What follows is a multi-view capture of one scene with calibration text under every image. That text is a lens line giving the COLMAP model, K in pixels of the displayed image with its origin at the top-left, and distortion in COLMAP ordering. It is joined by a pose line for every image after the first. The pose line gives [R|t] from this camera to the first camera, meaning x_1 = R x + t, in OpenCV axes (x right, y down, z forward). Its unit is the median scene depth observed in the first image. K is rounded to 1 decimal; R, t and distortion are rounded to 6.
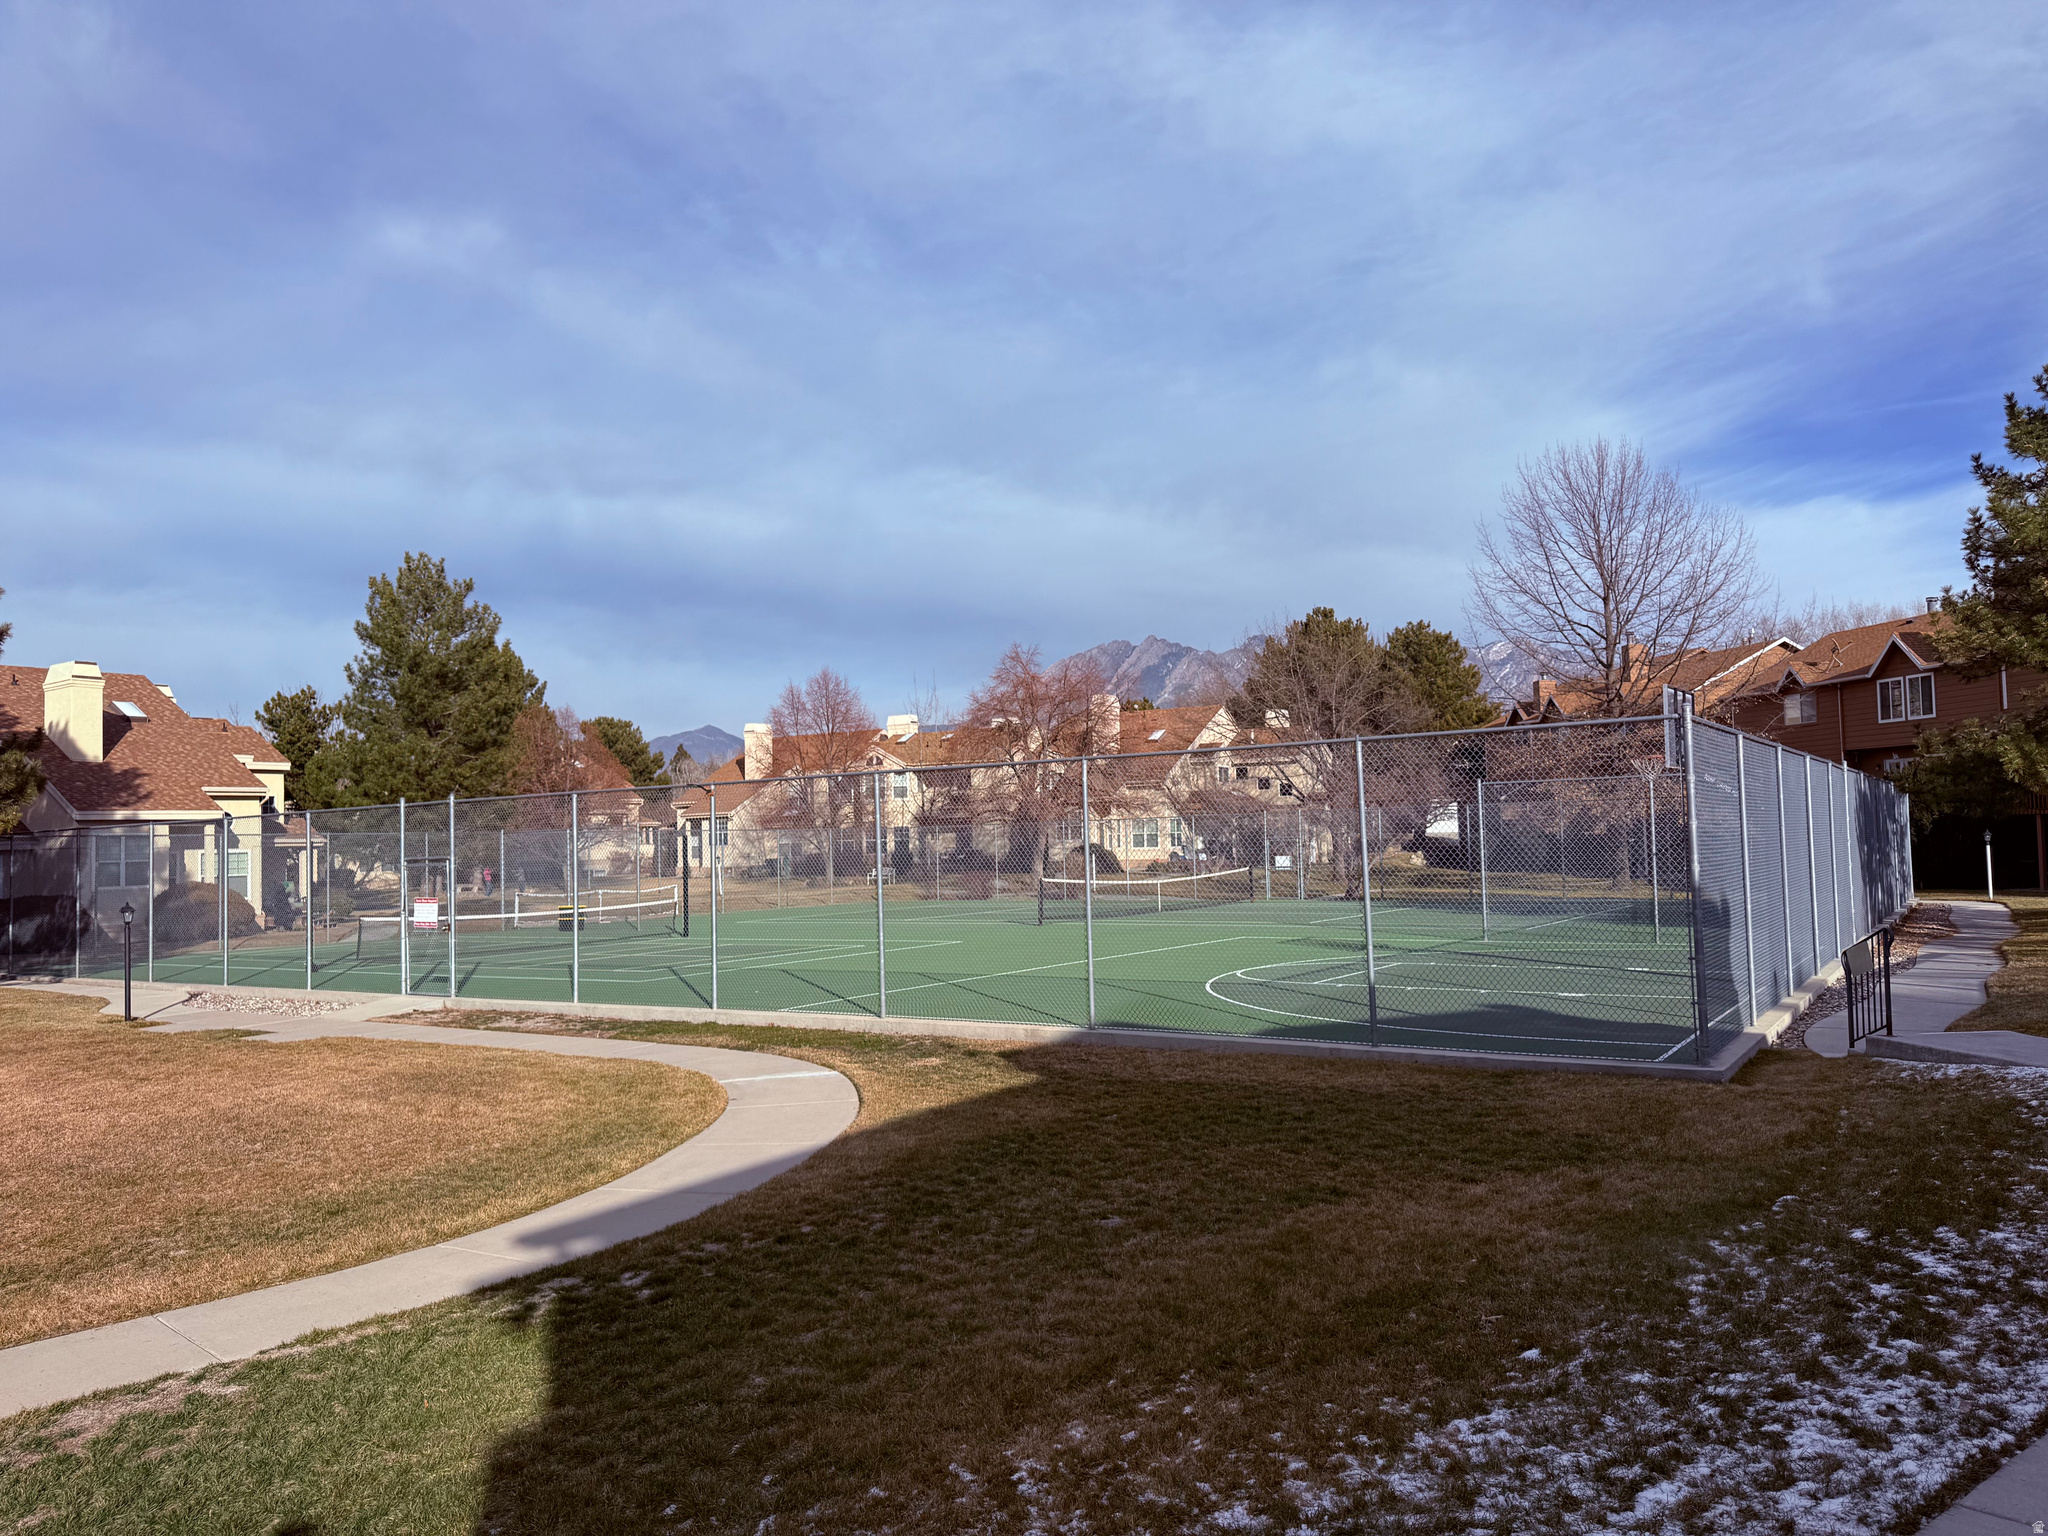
lens RADIAL K [[1444.8, 0, 1016.9], [0, 1444.8, 769.4], [0, 0, 1]] dist [0.059446, -0.071340]
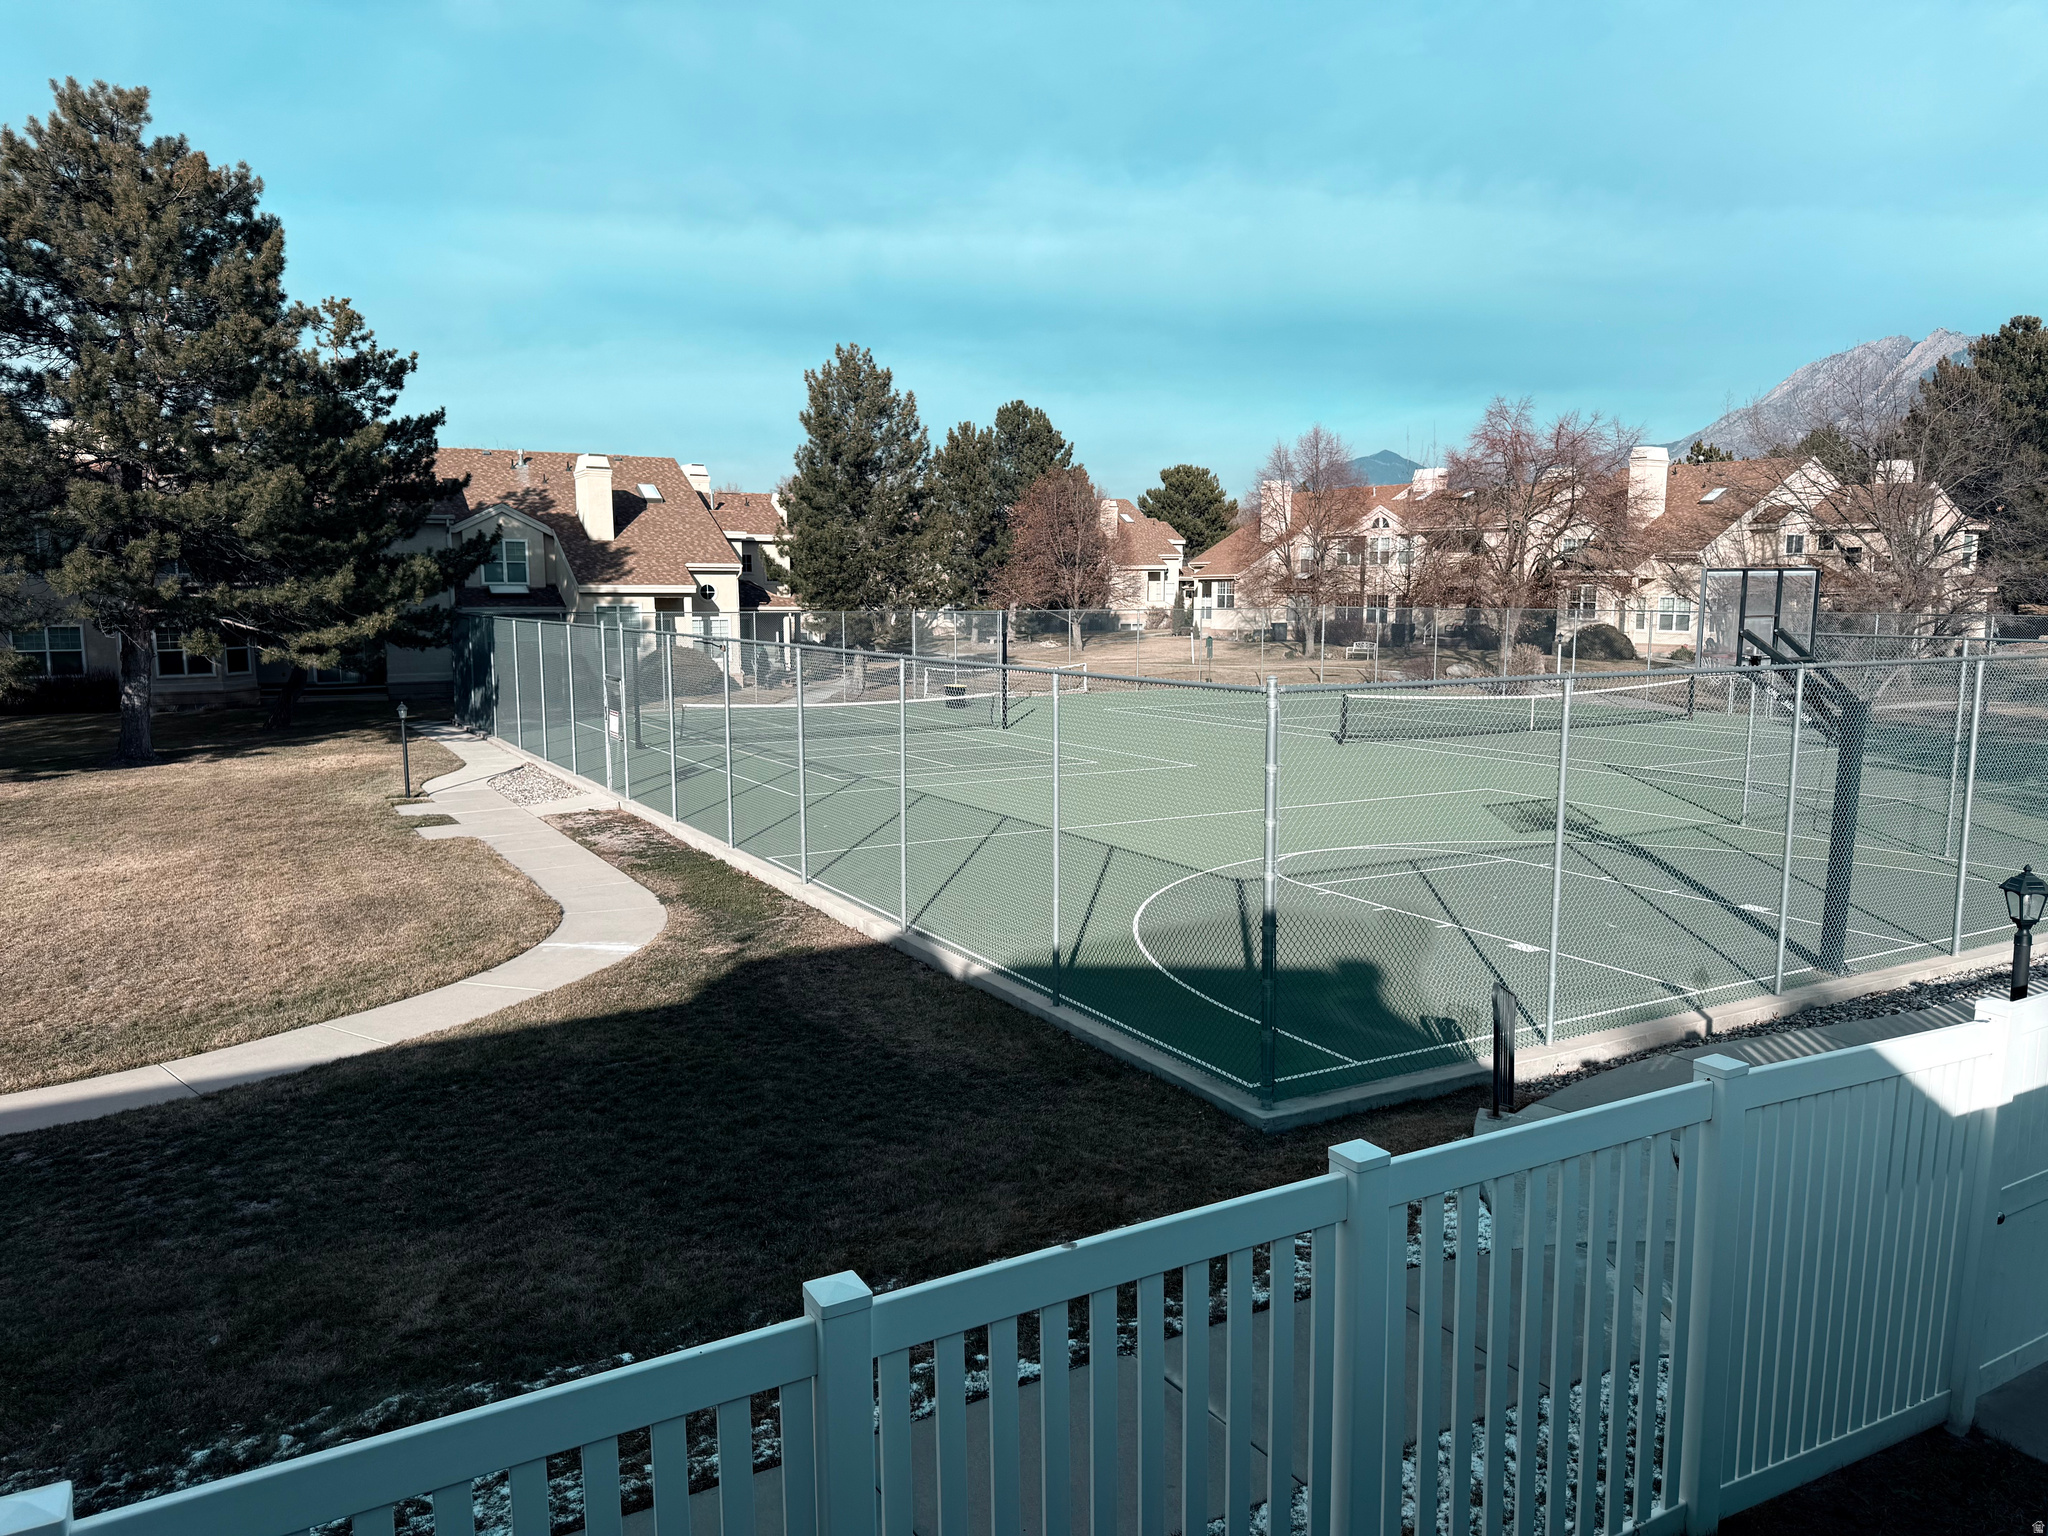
lens RADIAL K [[1444.8, 0, 1021.6], [0, 1444.8, 784.9], [0, 0, 1]] dist [0.059446, -0.071340]
pose [[0.893945, 0.087907, -0.439470, 0.130707], [-0.000225, 0.980663, 0.195705, -0.025759], [0.448176, -0.174851, 0.876679, 0.048462]]
